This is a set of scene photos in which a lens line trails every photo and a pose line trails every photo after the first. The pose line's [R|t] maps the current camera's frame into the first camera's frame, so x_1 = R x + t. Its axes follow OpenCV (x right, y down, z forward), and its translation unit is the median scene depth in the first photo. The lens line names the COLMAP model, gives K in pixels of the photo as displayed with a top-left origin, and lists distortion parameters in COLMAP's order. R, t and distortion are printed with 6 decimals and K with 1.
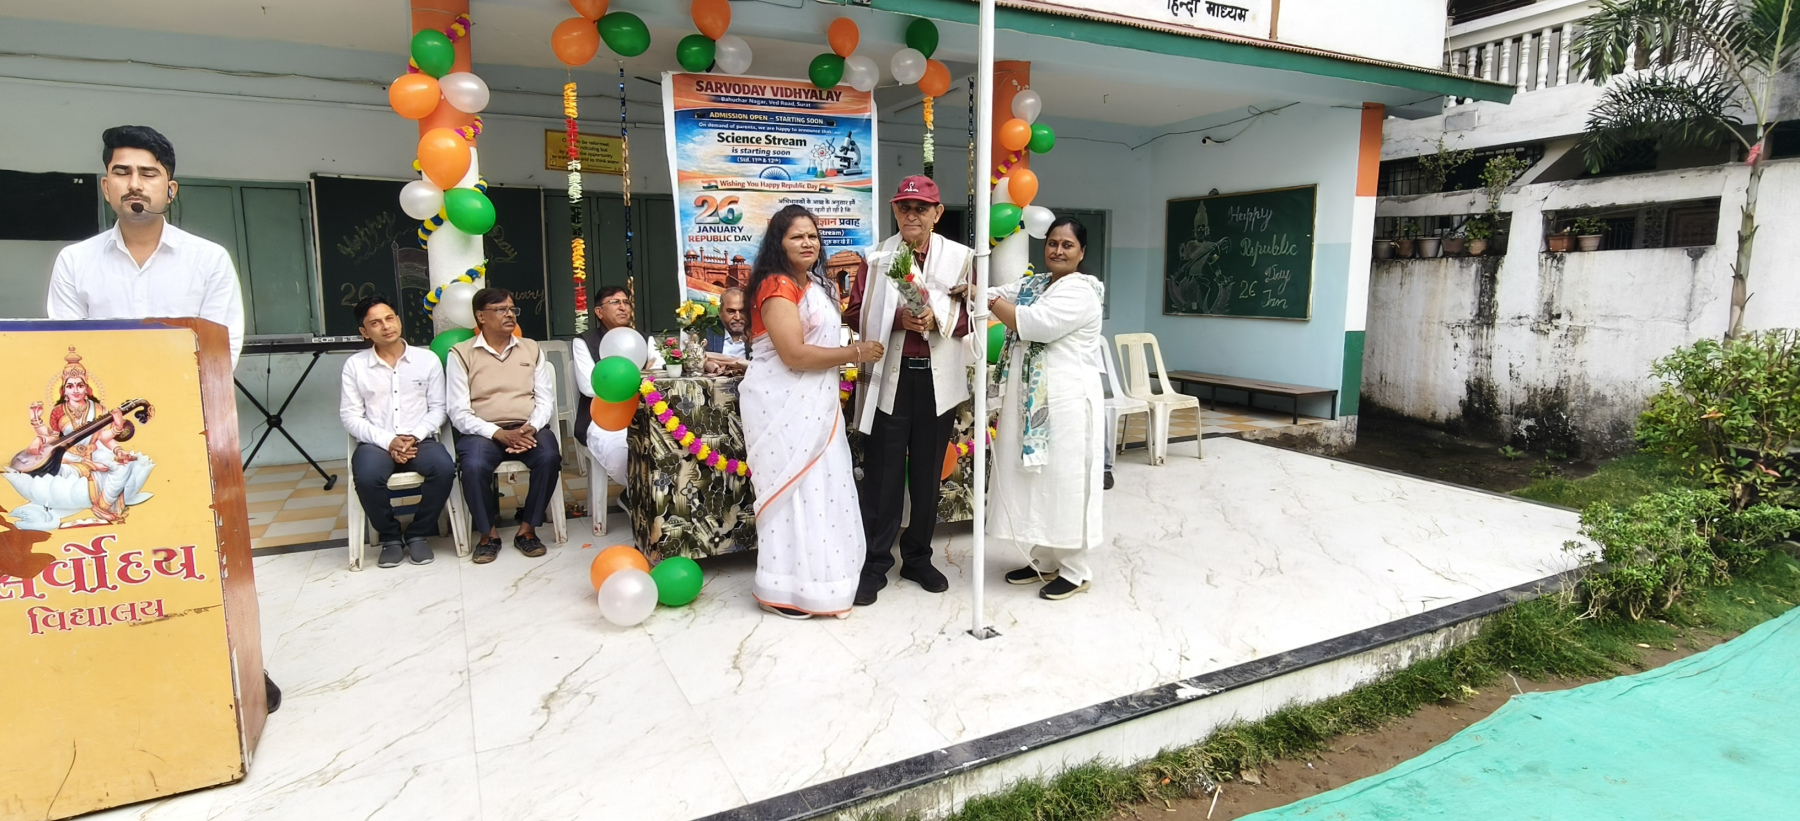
lens RADIAL K [[912.2, 0, 904.1], [0, 912.2, 401.2], [0, 0, 1]] dist [-0.004839, 0.004193]
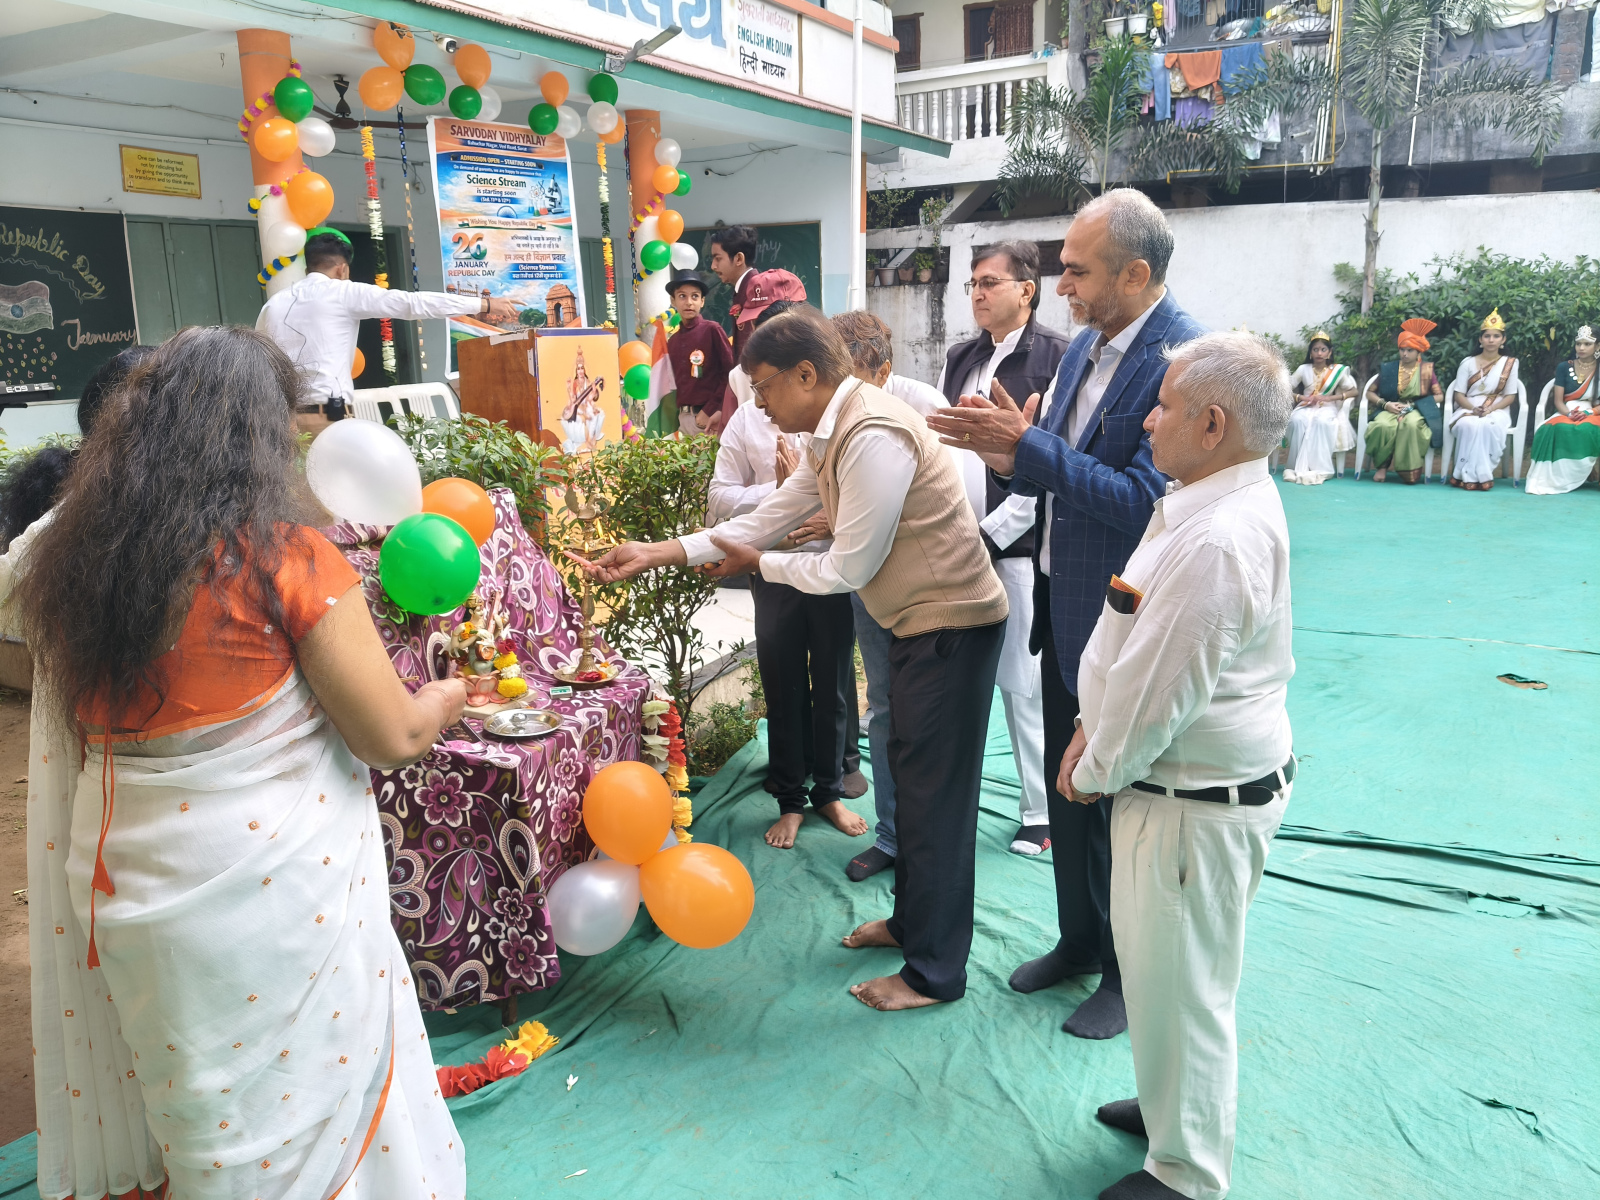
lens RADIAL K [[1278.7, 0, 802.4], [0, 1278.7, 613.3], [0, 0, 1]] dist [0.034756, -0.091657]
pose [[0.816133, -0.153457, 0.557115, -0.728576], [0.102449, 0.987246, 0.121857, 0.068095], [-0.568710, -0.042376, 0.821446, -0.448958]]
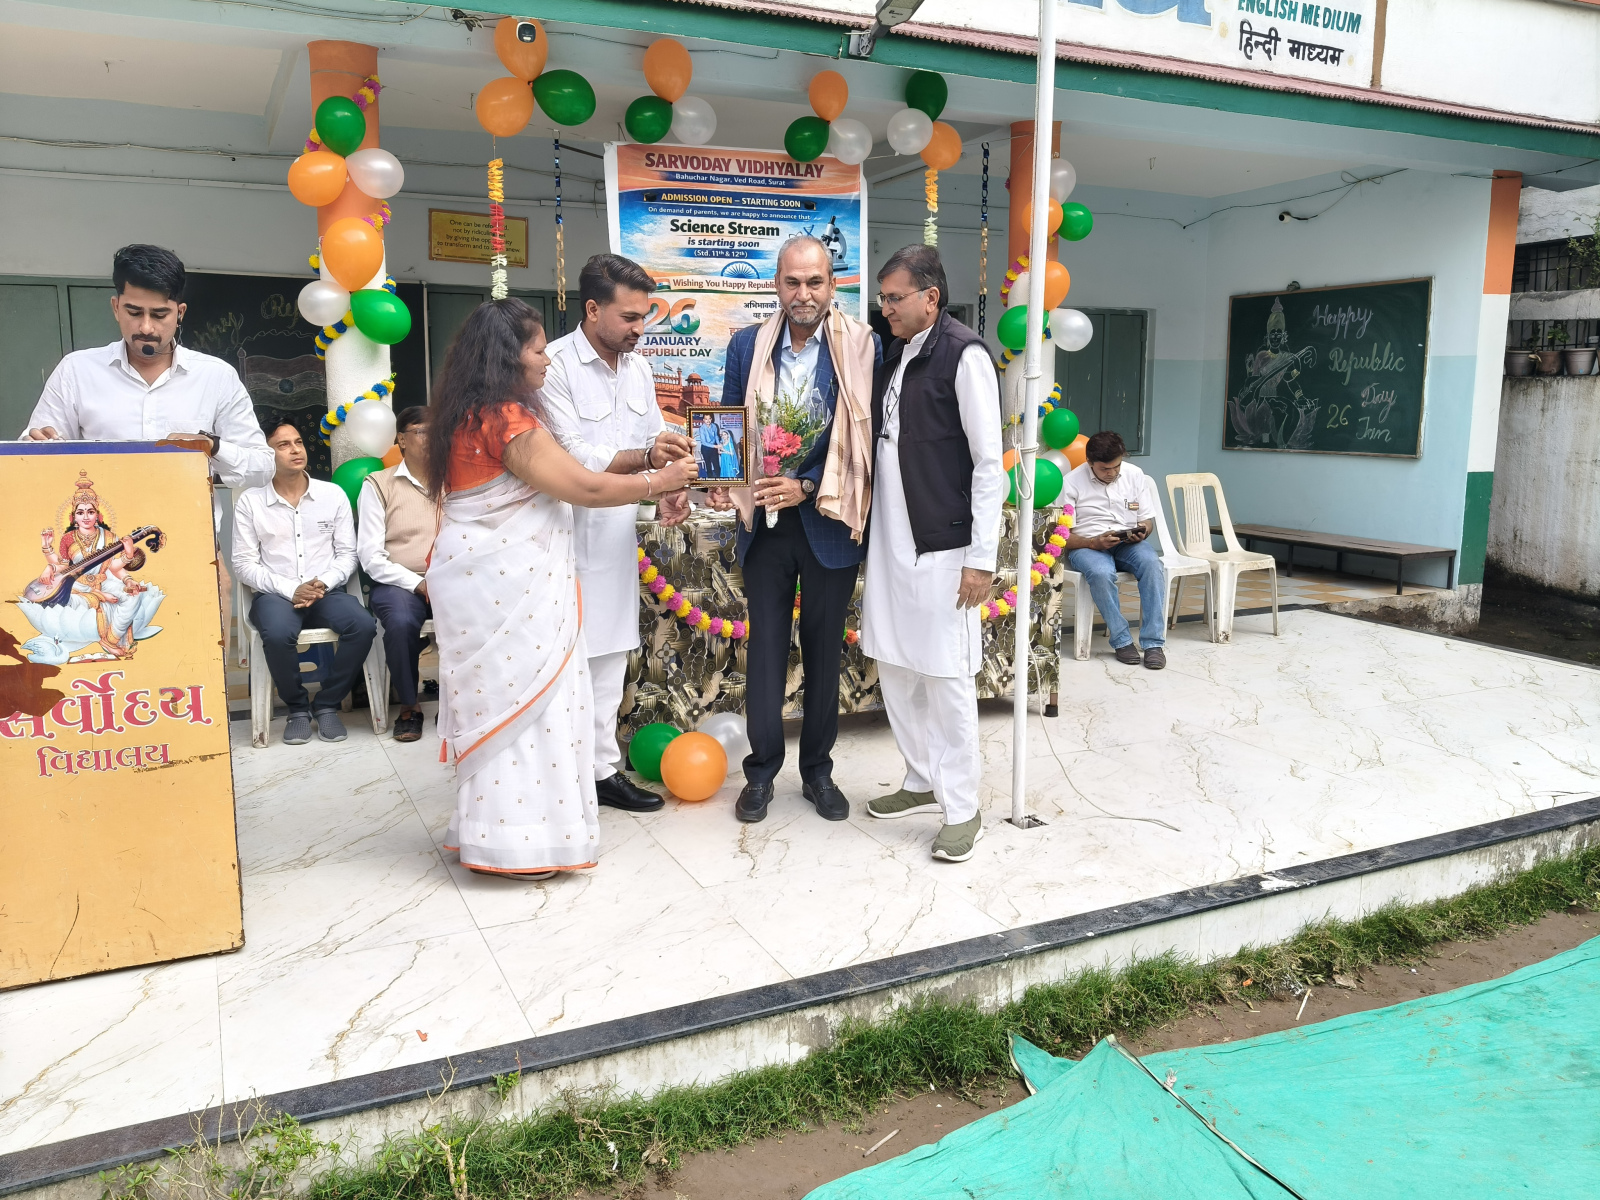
lens RADIAL K [[1278.7, 0, 802.4], [0, 1278.7, 599.7], [0, 0, 1]] dist [0.034756, -0.091657]
pose [[0.999584, 0.005136, -0.028396, -0.051055], [-0.004590, 0.999804, 0.019253, 0.015126], [0.028489, -0.019115, 0.999411, -0.111390]]
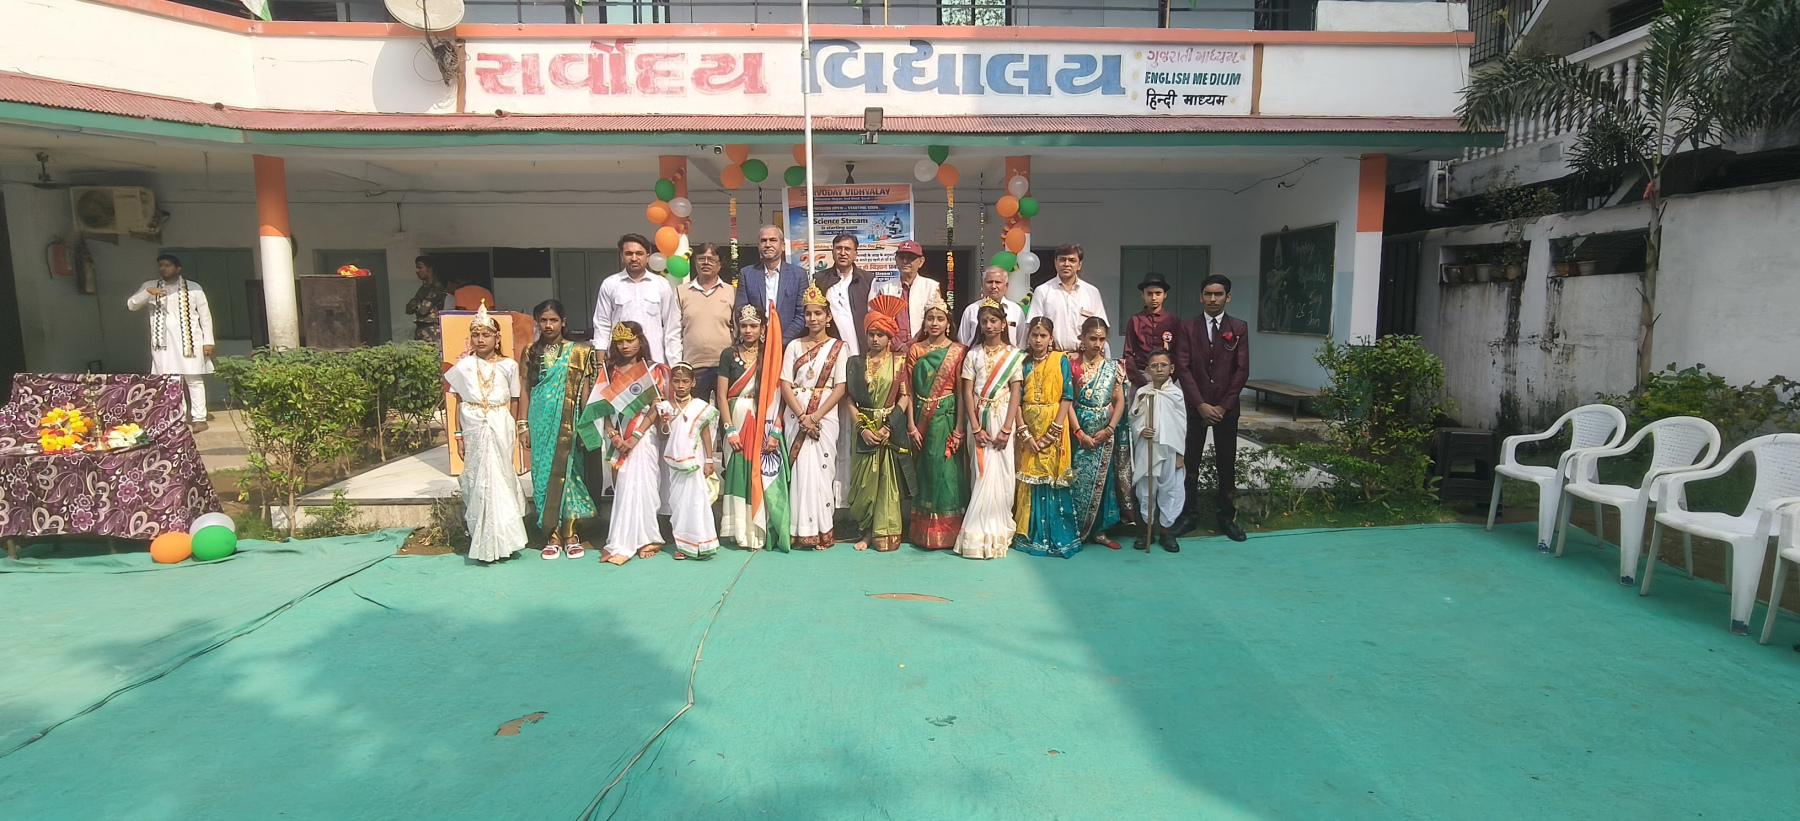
lens RADIAL K [[912.2, 0, 885.6], [0, 912.2, 404.2], [0, 0, 1]] dist [-0.004839, 0.004193]
pose [[0.893242, 0.047959, -0.447011, 0.639807], [-0.059520, 0.998157, -0.011846, 0.064864], [0.445619, 0.037188, 0.894450, -0.430737]]
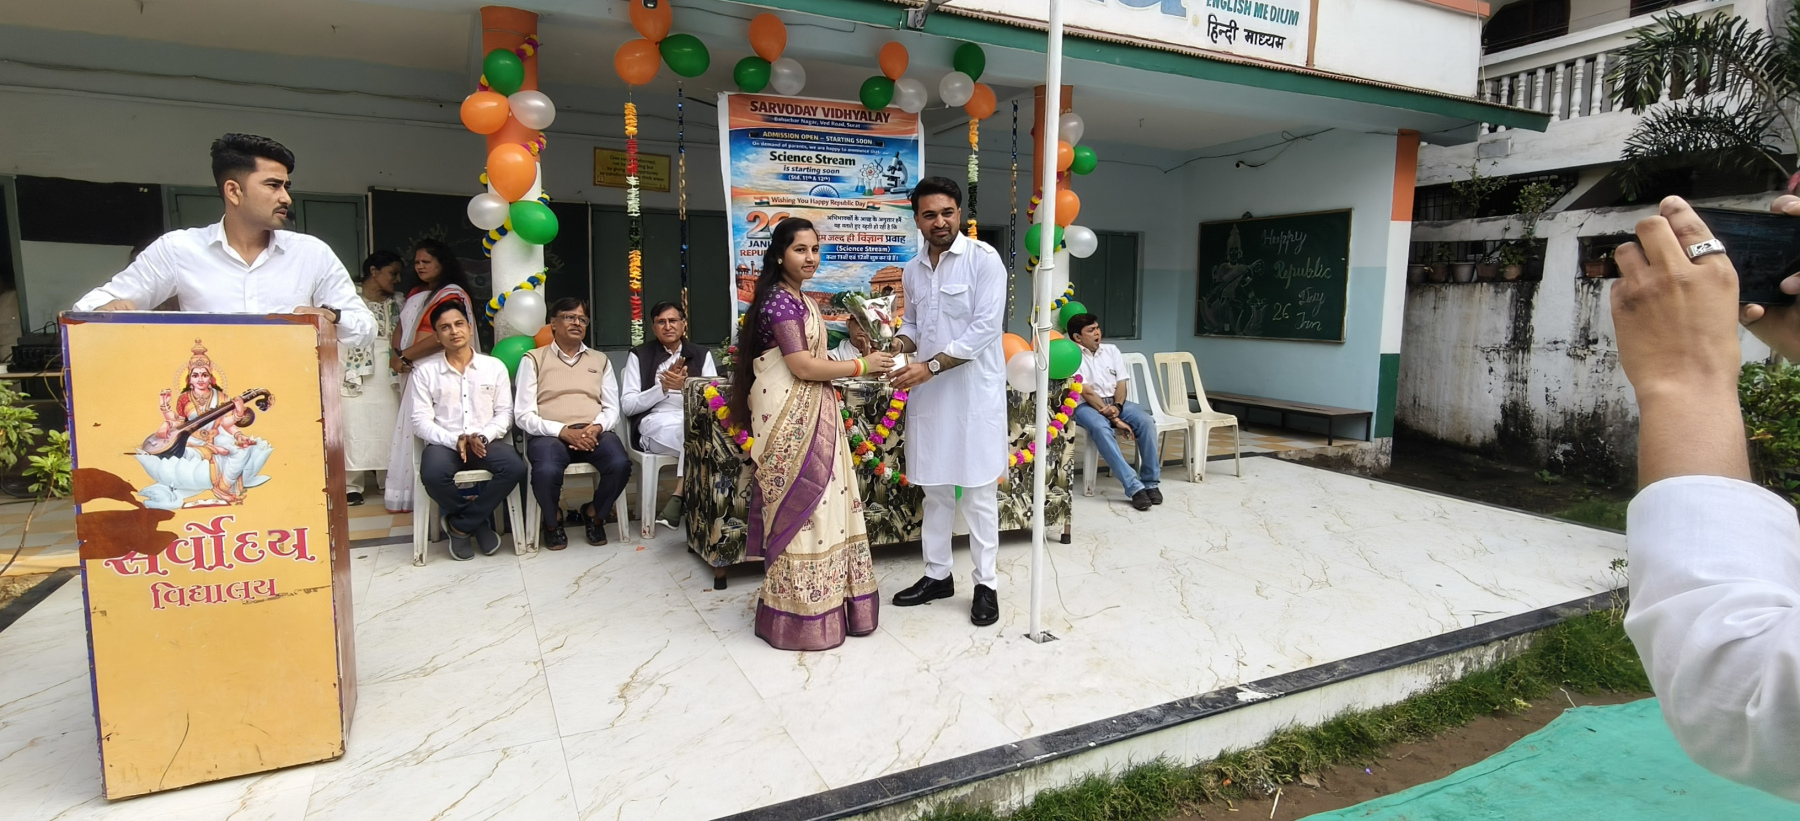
lens RADIAL K [[912.2, 0, 904.9], [0, 912.2, 398.6], [0, 0, 1]] dist [-0.004839, 0.004193]
pose [[0.999768, 0.012196, -0.017747, -0.028644], [-0.012726, 0.999467, -0.030055, 0.012467], [0.017371, 0.030274, 0.999391, -0.015664]]
